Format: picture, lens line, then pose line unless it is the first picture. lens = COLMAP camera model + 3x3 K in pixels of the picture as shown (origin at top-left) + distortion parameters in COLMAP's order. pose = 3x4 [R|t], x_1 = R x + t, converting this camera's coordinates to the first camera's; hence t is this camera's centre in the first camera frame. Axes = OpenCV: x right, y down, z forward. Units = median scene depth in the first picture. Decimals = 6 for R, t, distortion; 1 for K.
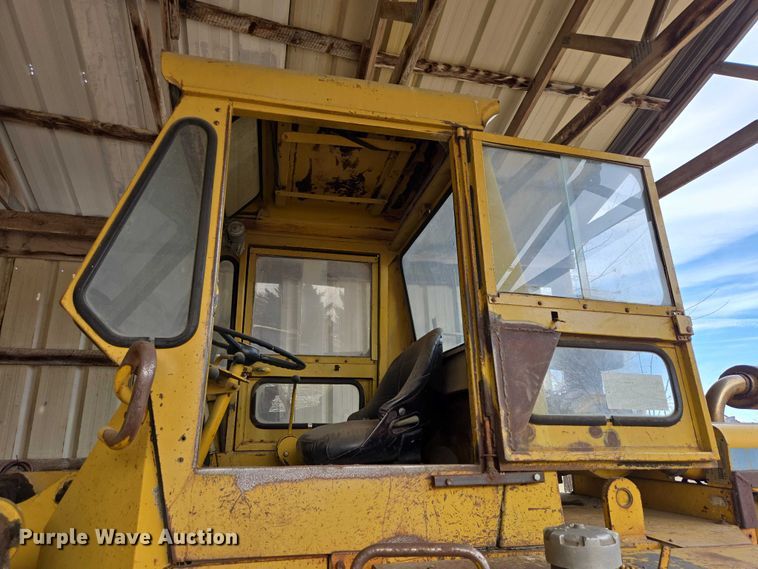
lens RADIAL K [[509.2, 0, 375.2], [0, 509.2, 282.3], [0, 0, 1]] dist [0.069499, -0.061816]
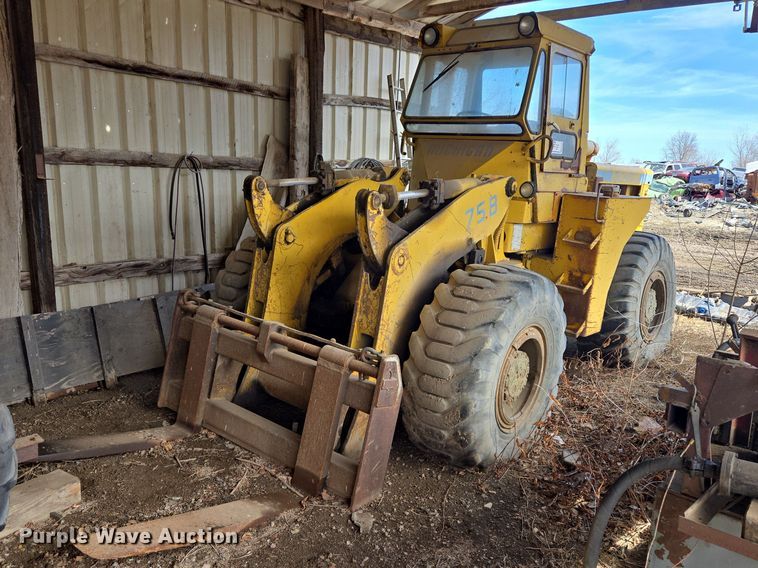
lens RADIAL K [[619.6, 0, 353.6], [0, 619.6, 287.8], [0, 0, 1]] dist [0.086241, -0.000895]
pose [[0.820696, -0.061711, 0.568023, -1.374918], [-0.225235, 0.878704, 0.420890, -0.165465], [-0.525097, -0.473362, 0.707249, -0.642467]]
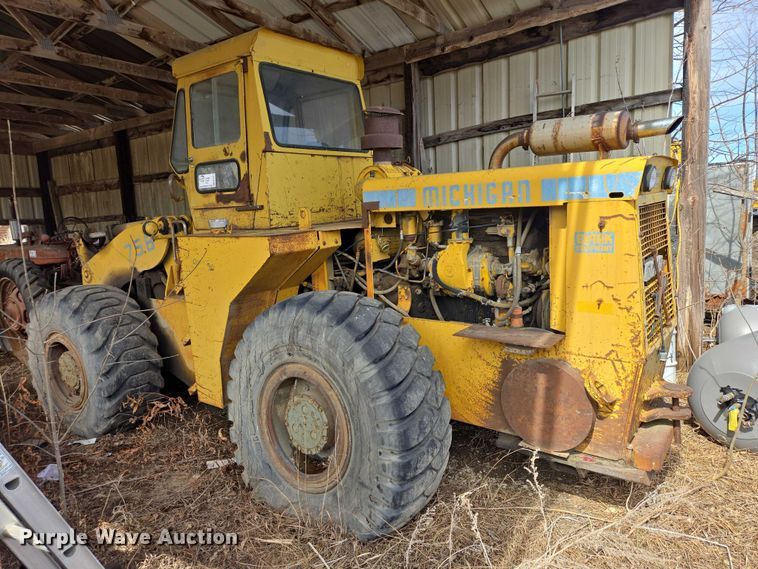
lens RADIAL K [[512.8, 0, 374.2], [0, 512.8, 285.0], [0, 0, 1]] dist [0.071153, -0.068121]
pose [[0.647056, 0.087372, -0.757420, 1.093272], [0.268947, 0.903400, 0.333971, -0.005714], [0.713432, -0.419804, 0.561052, -0.124233]]
